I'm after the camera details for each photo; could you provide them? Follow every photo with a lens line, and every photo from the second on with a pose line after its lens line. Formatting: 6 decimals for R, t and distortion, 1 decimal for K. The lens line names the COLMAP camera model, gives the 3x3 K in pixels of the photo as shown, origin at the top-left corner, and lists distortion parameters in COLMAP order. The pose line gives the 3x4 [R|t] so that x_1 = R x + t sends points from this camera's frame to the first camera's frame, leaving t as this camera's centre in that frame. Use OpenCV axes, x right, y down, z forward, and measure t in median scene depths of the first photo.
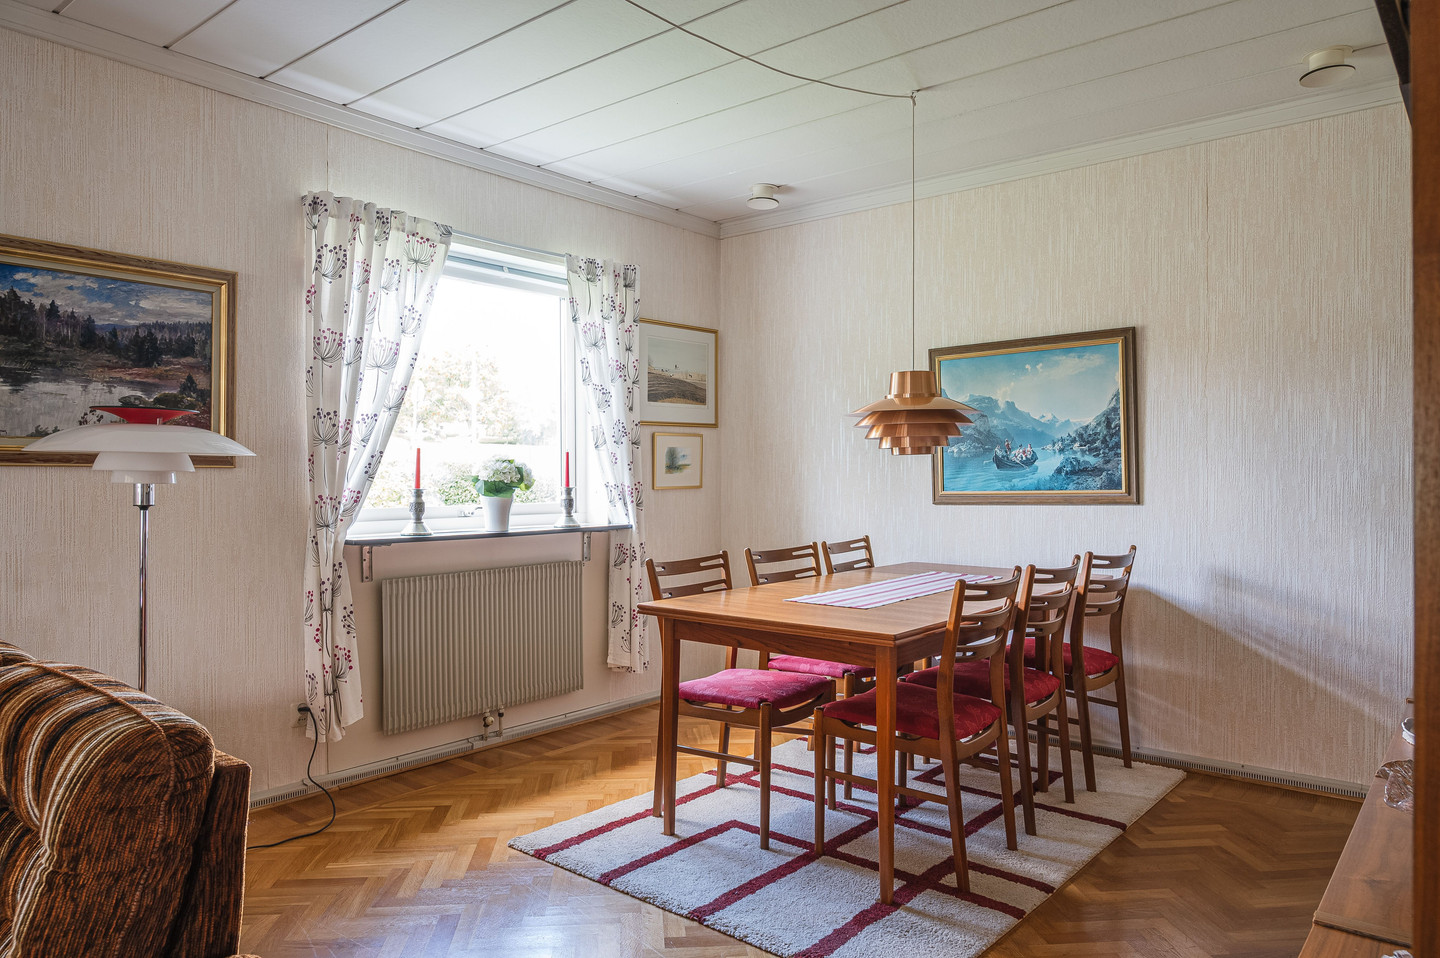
lens RADIAL K [[964.5, 0, 716.8], [0, 964.5, 484.6], [0, 0, 1]] dist [-0.008461, -0.002556]
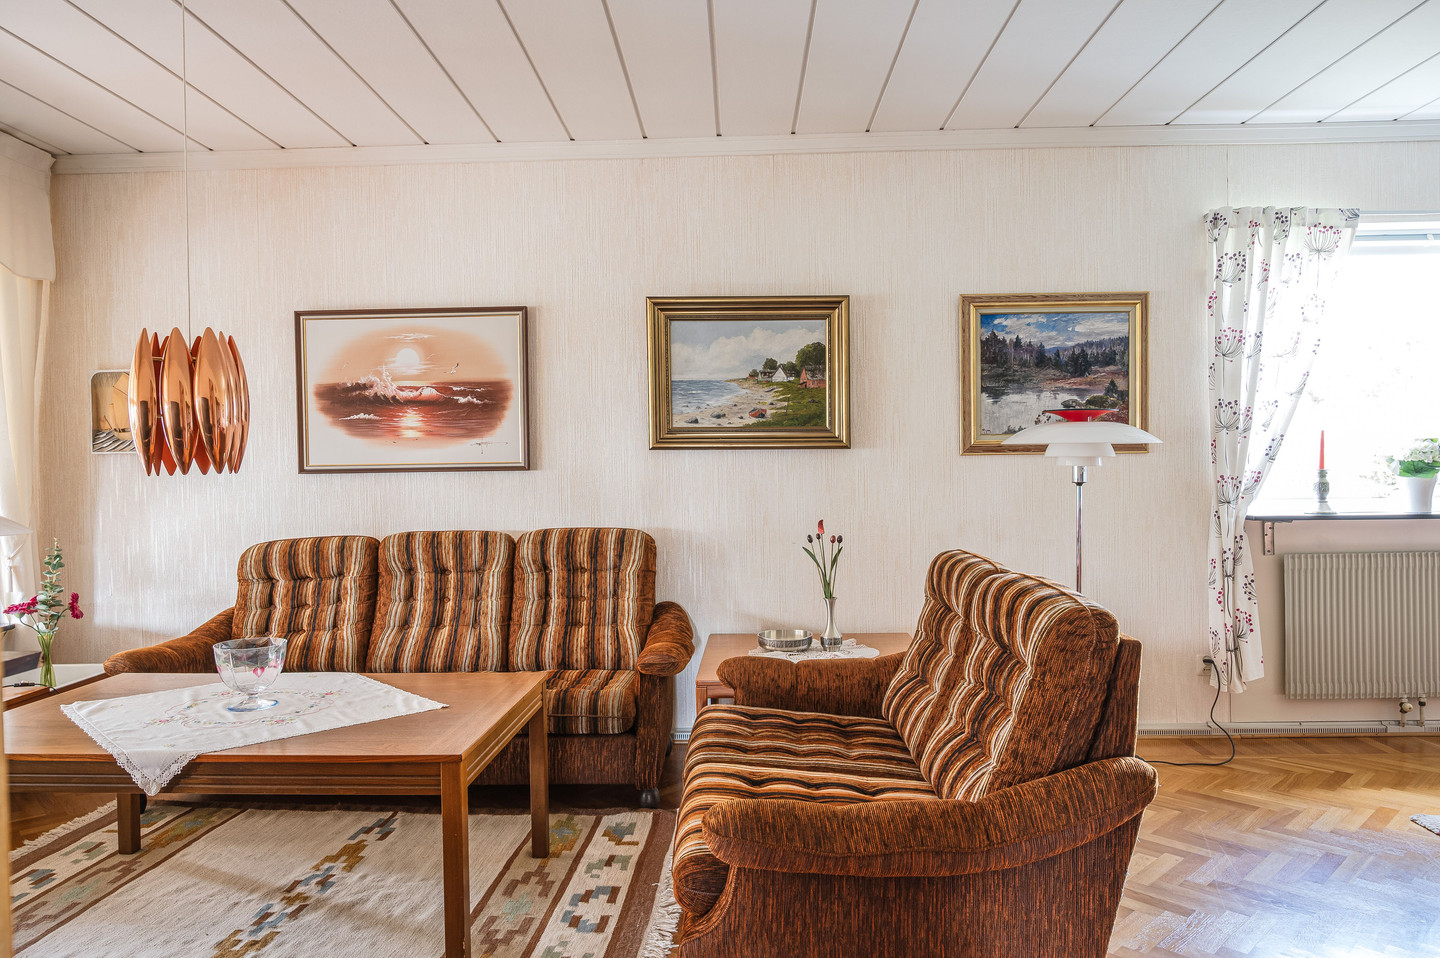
lens RADIAL K [[964.5, 0, 707.4], [0, 964.5, 474.5], [0, 0, 1]] dist [-0.008461, -0.002556]
pose [[0.616544, -0.002744, -0.787315, 0.116052], [0.007465, 0.999969, 0.002361, 0.003044], [0.787285, -0.007333, 0.616546, -0.193260]]
